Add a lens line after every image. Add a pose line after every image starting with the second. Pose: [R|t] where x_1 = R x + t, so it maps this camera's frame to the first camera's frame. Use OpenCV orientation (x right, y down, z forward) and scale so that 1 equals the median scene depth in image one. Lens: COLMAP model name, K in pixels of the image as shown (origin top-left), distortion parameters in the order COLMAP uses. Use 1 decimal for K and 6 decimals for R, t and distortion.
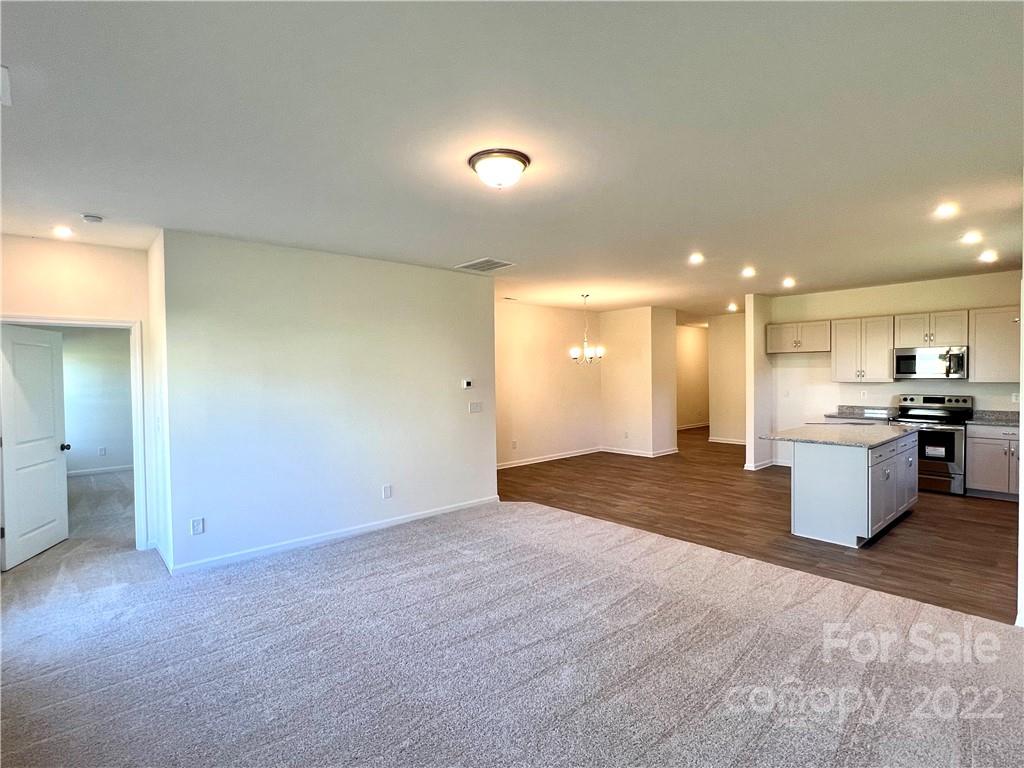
lens RADIAL K [[516.0, 0, 508.0], [0, 516.0, 383.4], [0, 0, 1]] dist [-0.001752, 0.001082]
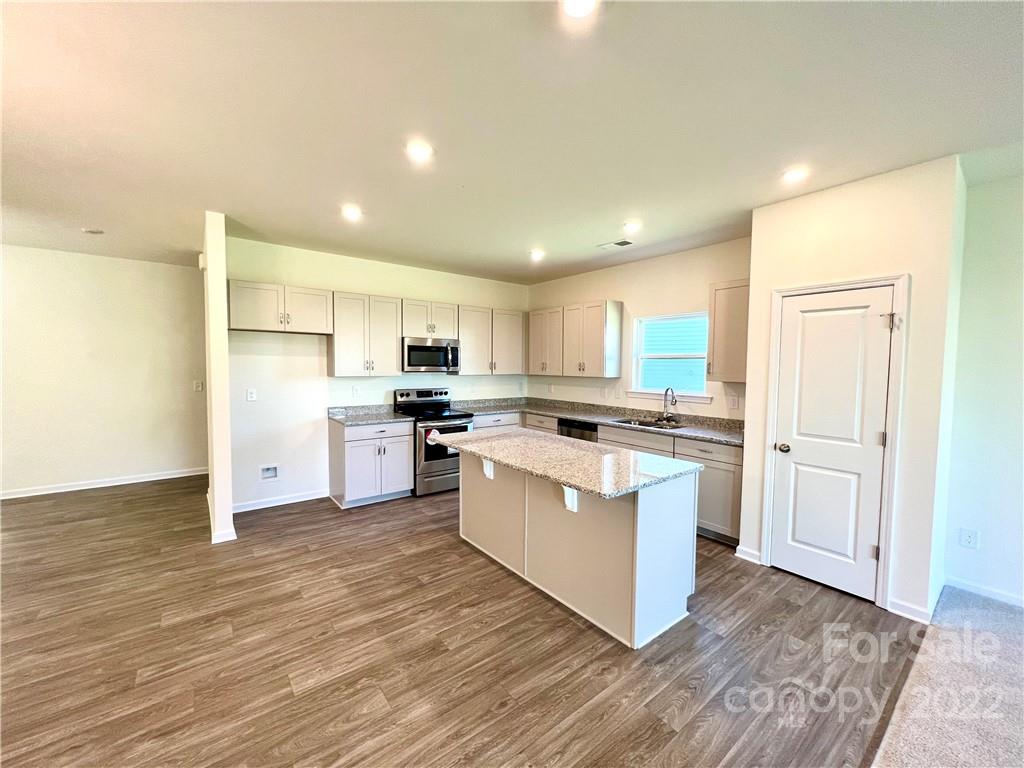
lens RADIAL K [[408.2, 0, 510.6], [0, 408.2, 382.7], [0, 0, 1]] dist [-0.000452, 0.000026]
pose [[0.059199, -0.030383, 0.997784, 0.104003], [0.009390, 0.999509, 0.029878, -0.013235], [-0.998202, 0.007601, 0.059455, 1.073280]]
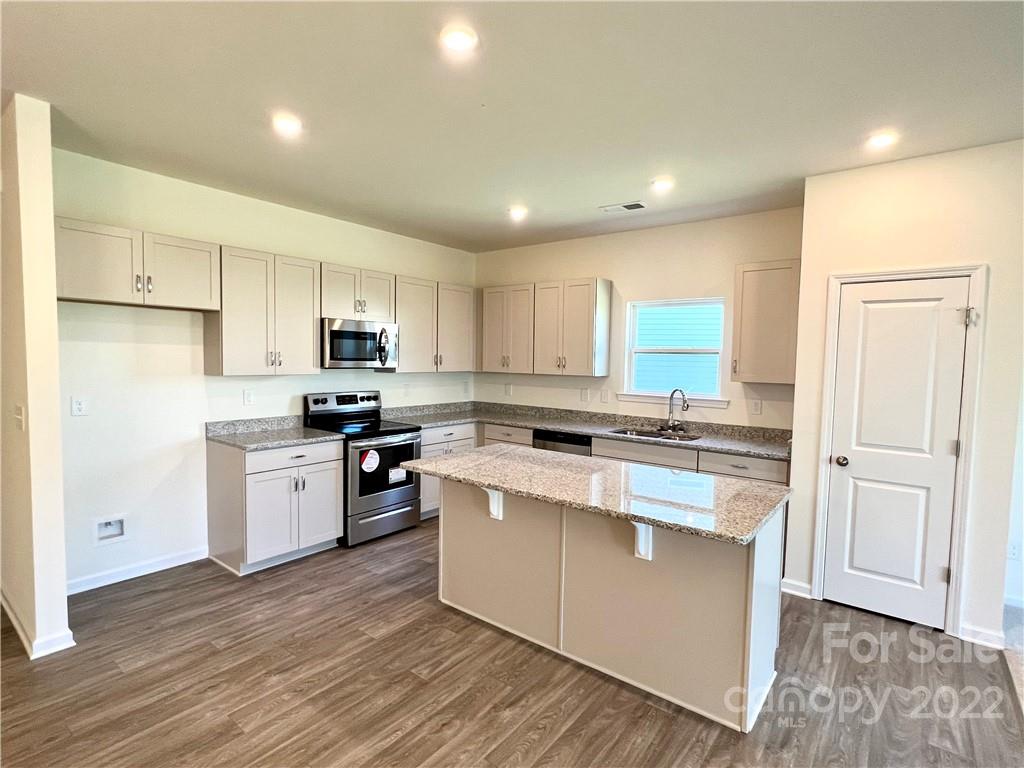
lens RADIAL K [[516.0, 0, 509.7], [0, 516.0, 383.8], [0, 0, 1]] dist [-0.001752, 0.001082]
pose [[-0.183287, -0.040112, 0.982241, 0.166543], [0.003801, 0.999131, 0.041511, -0.020971], [-0.983052, 0.011342, -0.182976, 1.233943]]
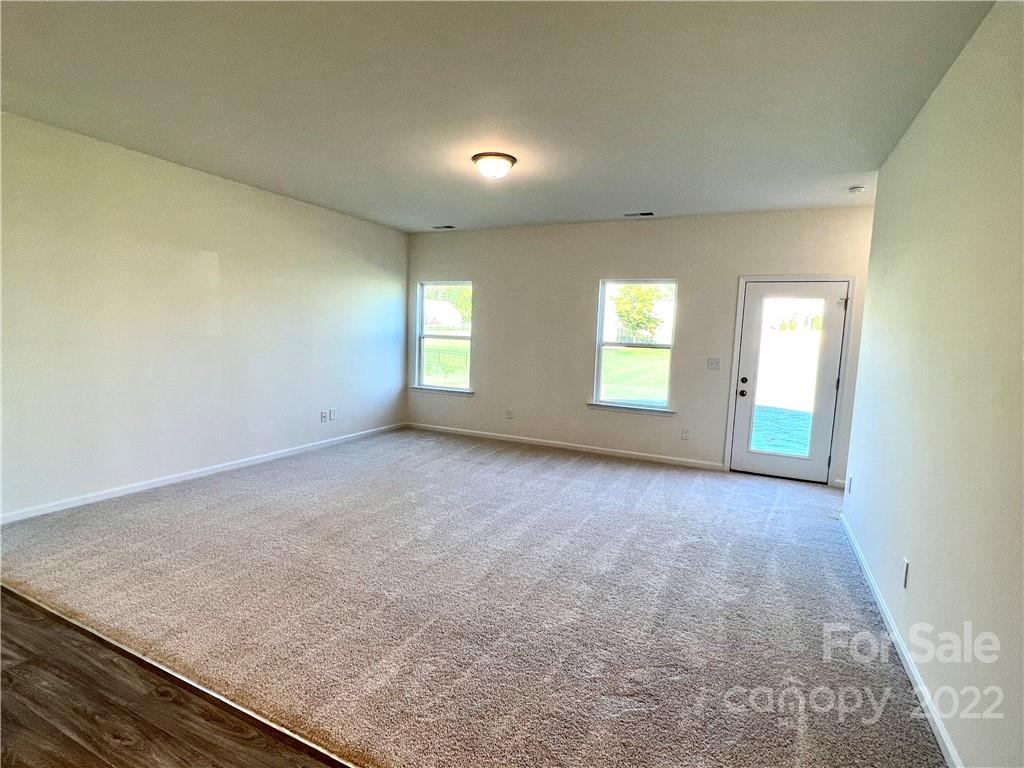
lens RADIAL K [[516.0, 0, 511.3], [0, 516.0, 381.7], [0, 0, 1]] dist [-0.001752, 0.001082]
pose [[-0.918901, 0.023284, -0.393800, 0.438762], [-0.030088, 0.991212, 0.128815, -0.019358], [0.393338, 0.130217, -0.910126, 1.742142]]
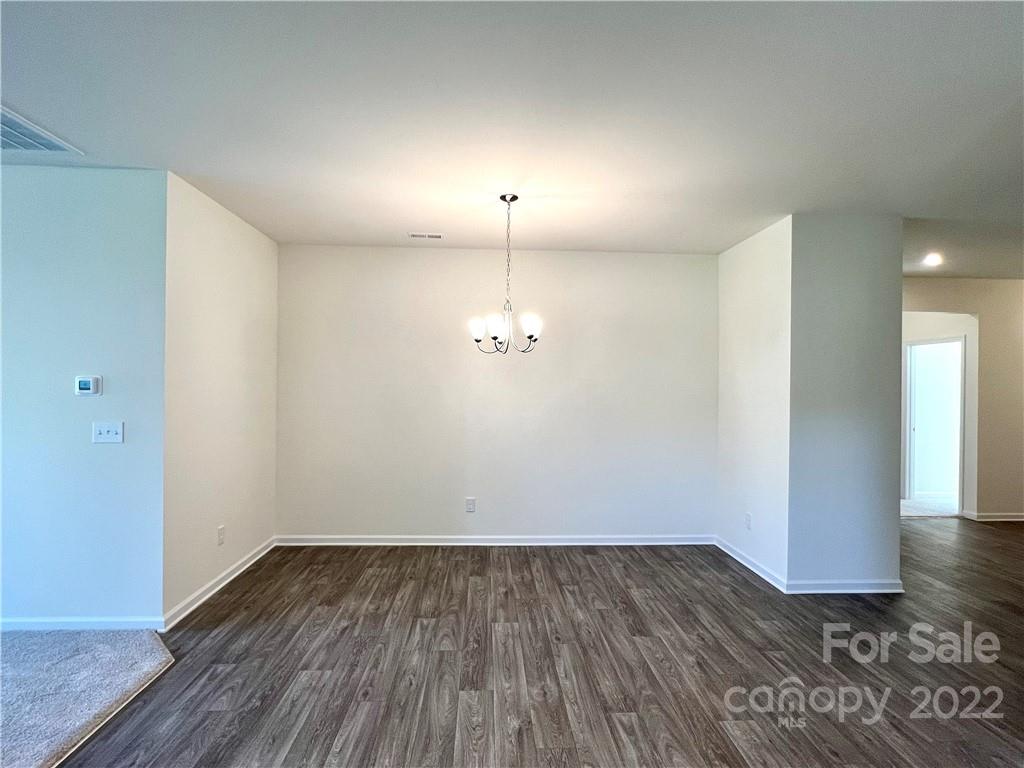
lens RADIAL K [[516.0, 0, 508.1], [0, 516.0, 384.9], [0, 0, 1]] dist [-0.001752, 0.001082]
pose [[0.780109, 0.022954, -0.625223, 0.854041], [-0.035040, 0.999361, -0.007031, -0.011212], [0.624662, 0.027393, 0.780415, 0.800774]]
